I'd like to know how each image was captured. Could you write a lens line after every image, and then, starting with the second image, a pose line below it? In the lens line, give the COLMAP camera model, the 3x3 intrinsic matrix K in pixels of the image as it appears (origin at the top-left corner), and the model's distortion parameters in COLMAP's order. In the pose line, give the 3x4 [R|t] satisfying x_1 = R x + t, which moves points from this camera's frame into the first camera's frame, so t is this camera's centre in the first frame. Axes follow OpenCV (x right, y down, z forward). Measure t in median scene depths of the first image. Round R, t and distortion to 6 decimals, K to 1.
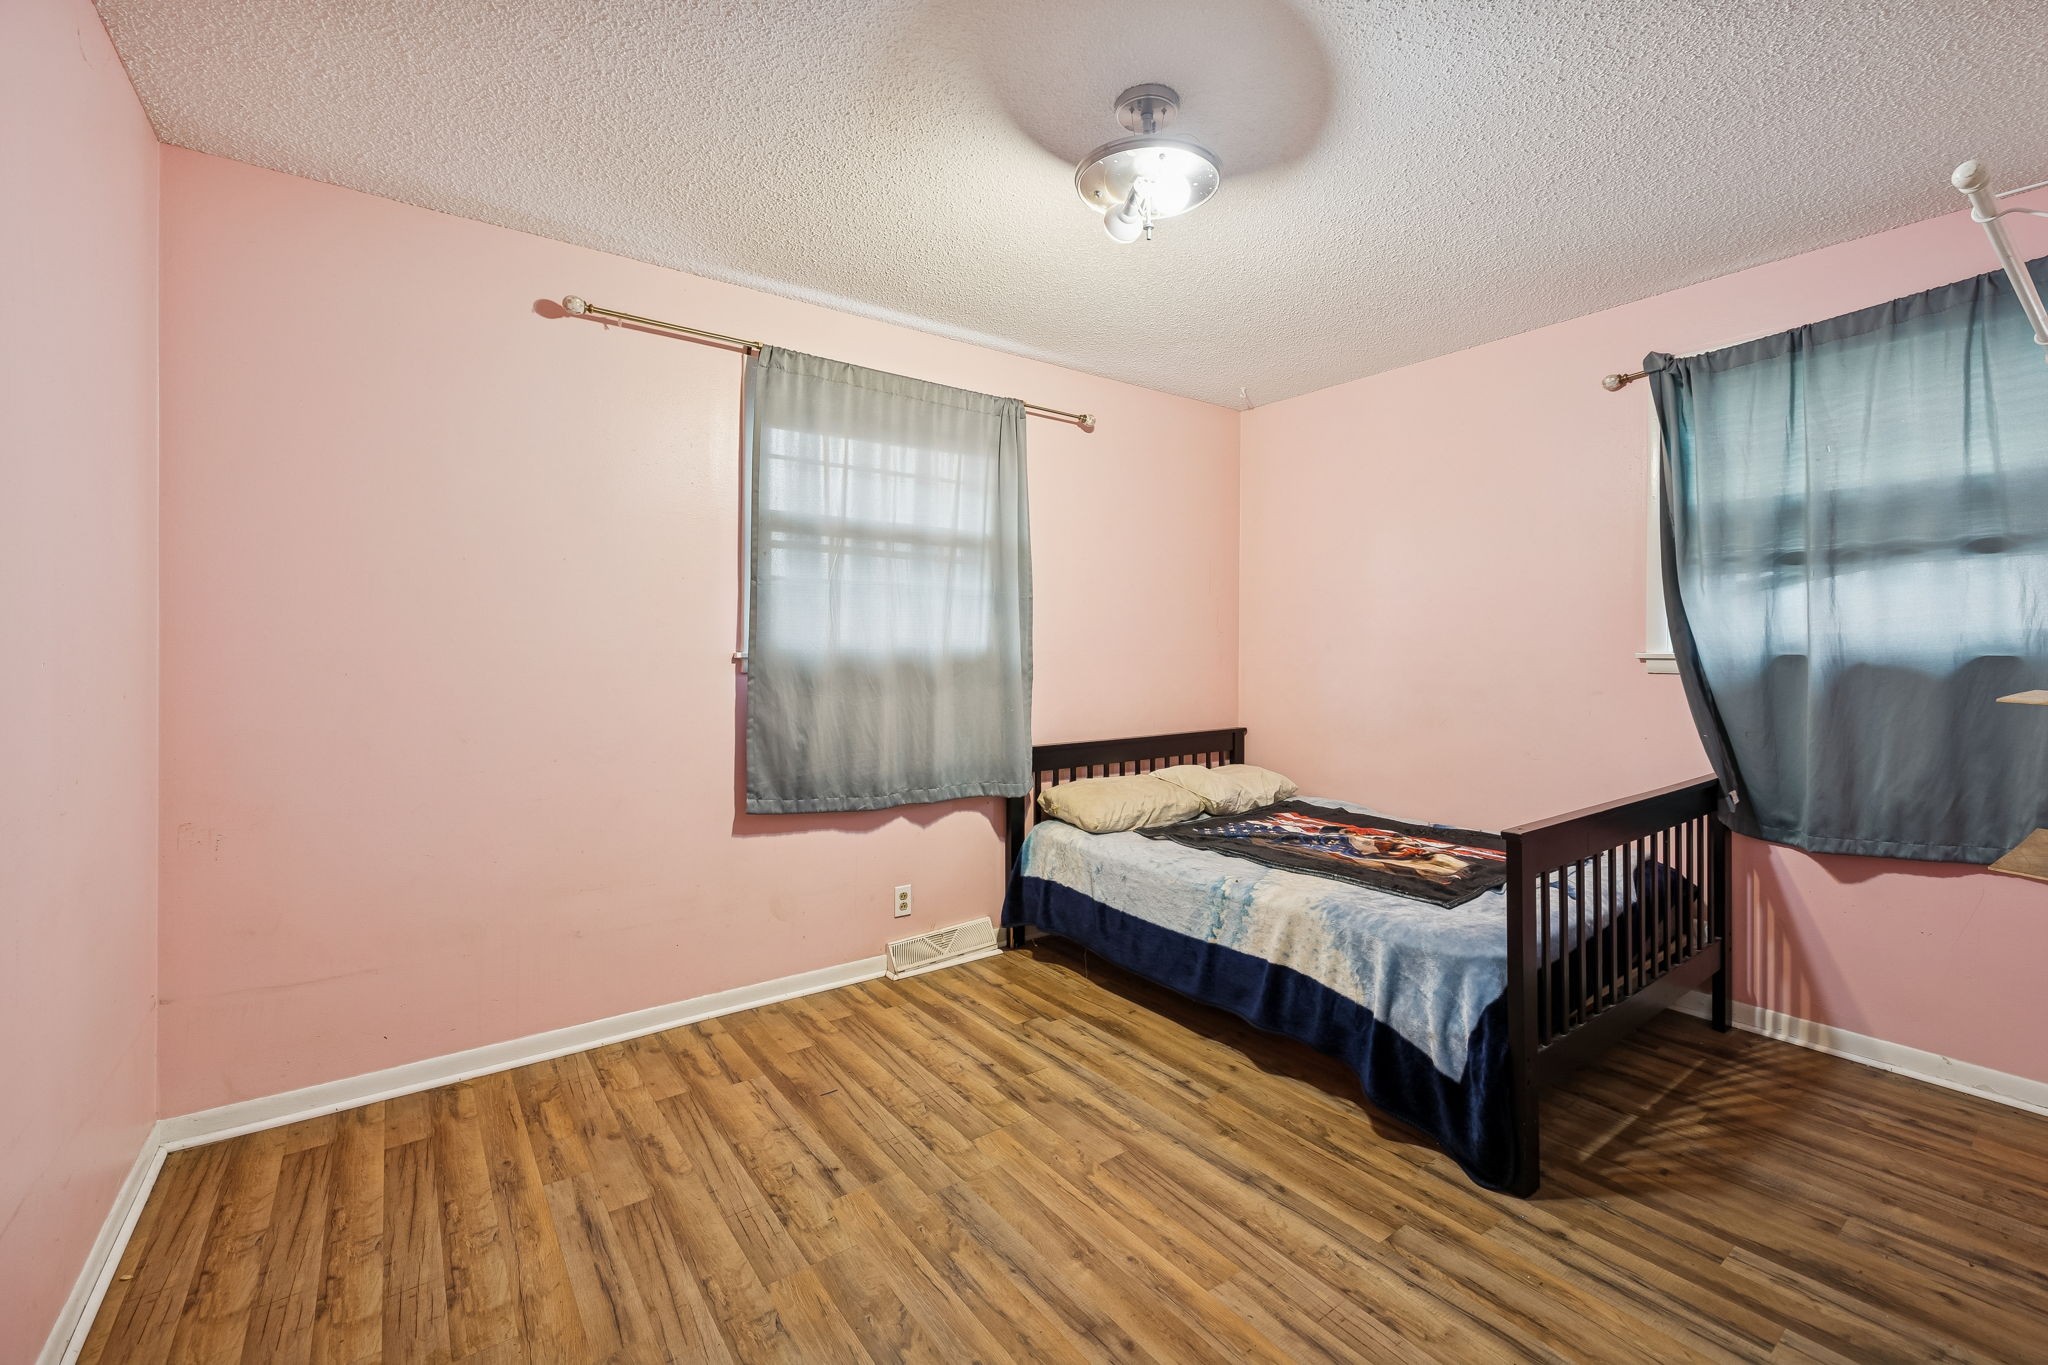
lens RADIAL K [[871.4, 0, 1033.8], [0, 871.4, 632.7], [0, 0, 1]] dist [-0.000961, 0.000107]
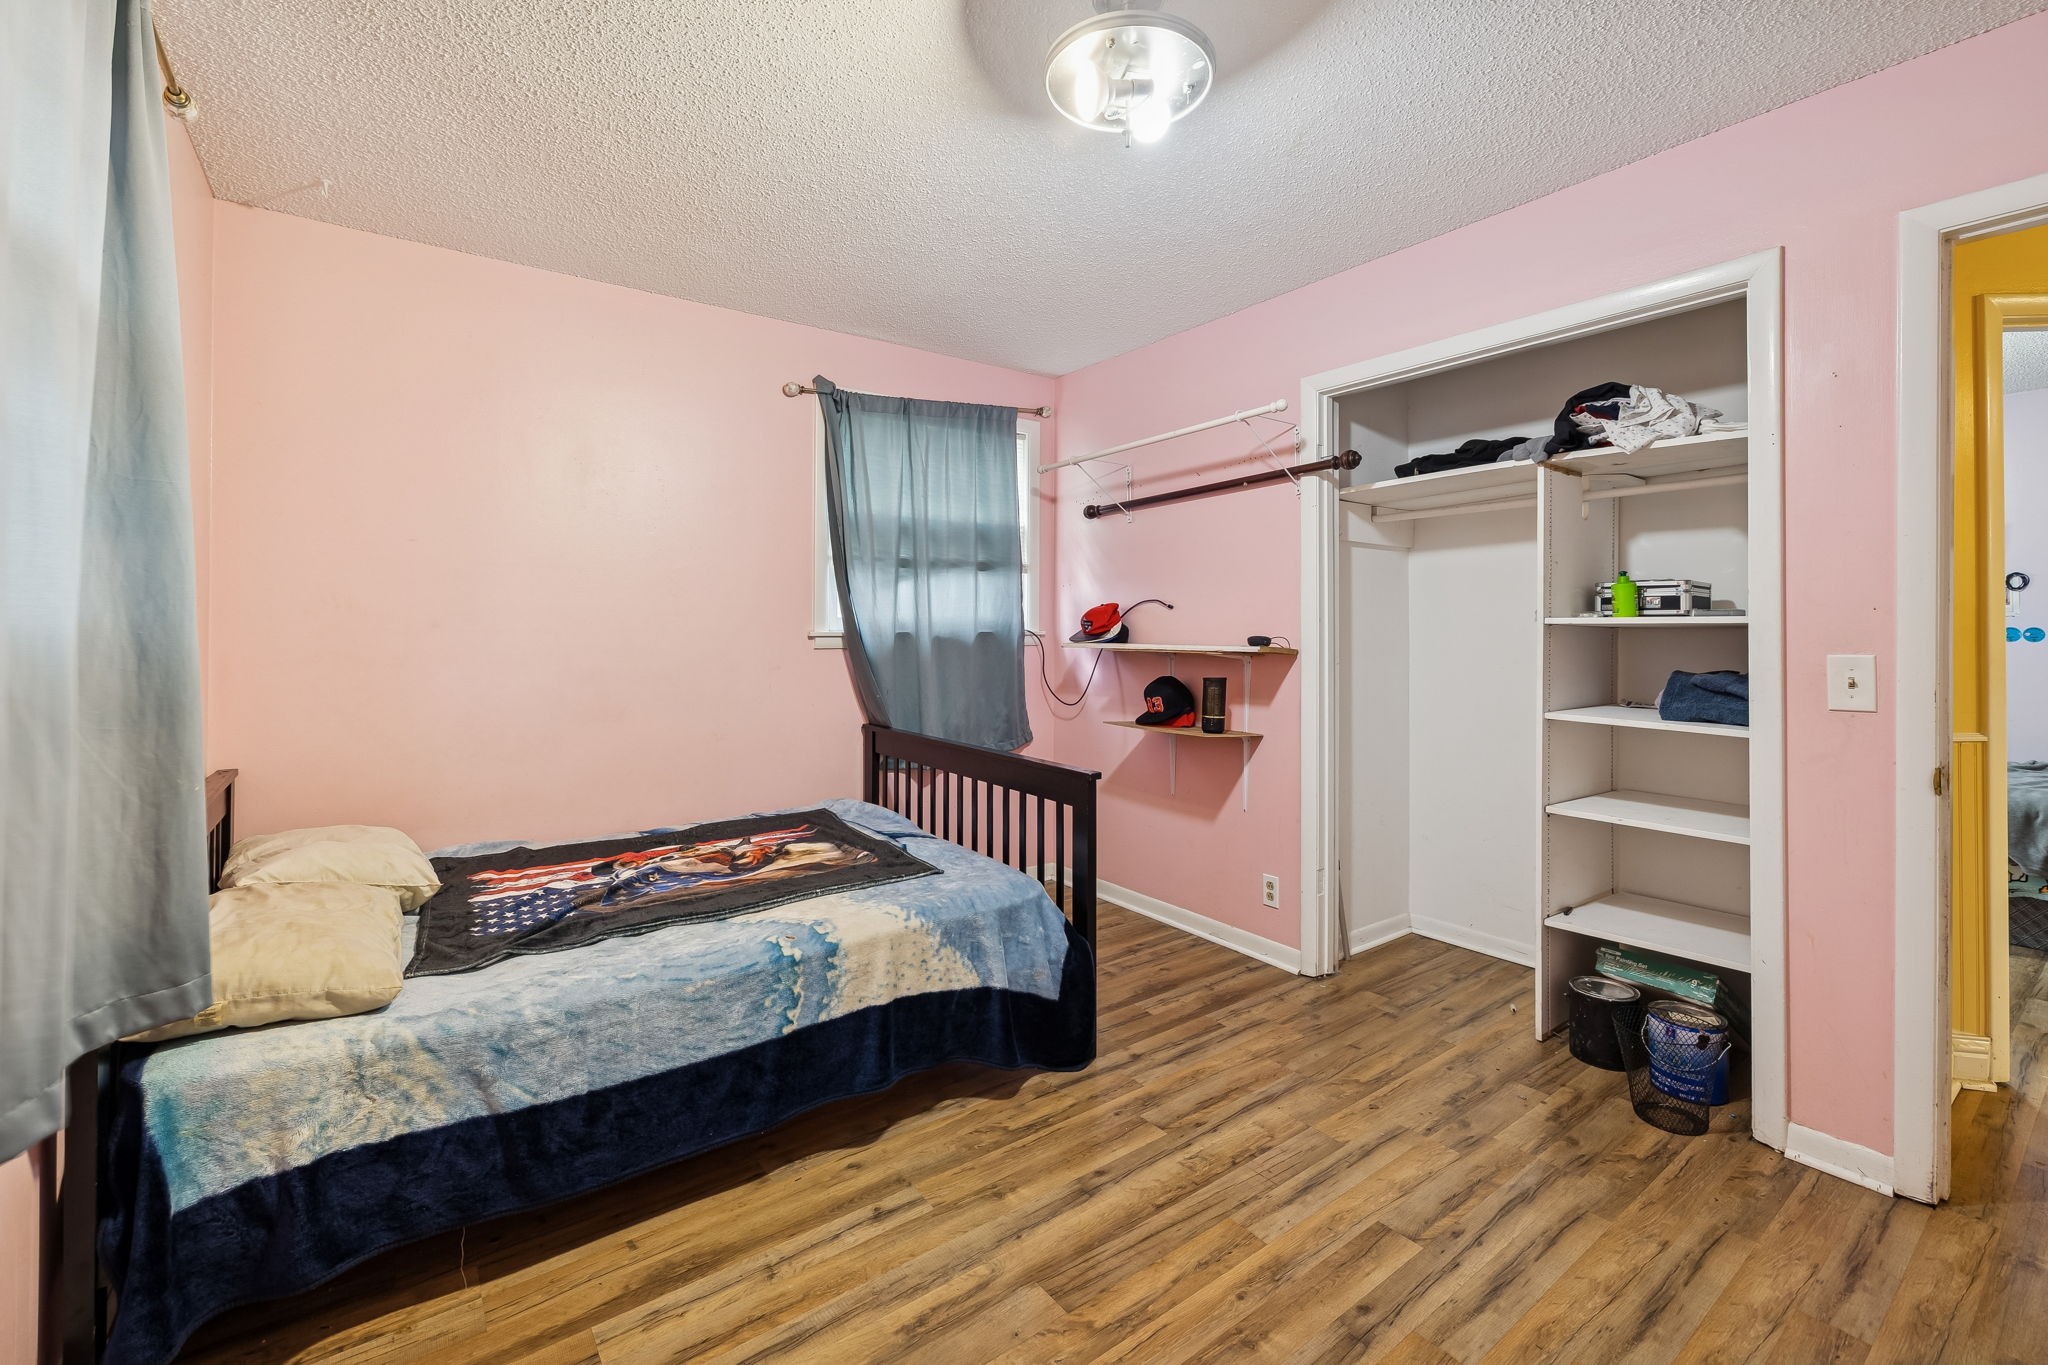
lens RADIAL K [[871.4, 0, 1033.8], [0, 871.4, 632.7], [0, 0, 1]] dist [-0.000961, 0.000107]
pose [[-0.013067, -0.000589, 0.999914, -0.582044], [-0.018150, 0.999835, 0.000352, 0.023277], [-0.999750, -0.018144, -0.013076, 0.911814]]
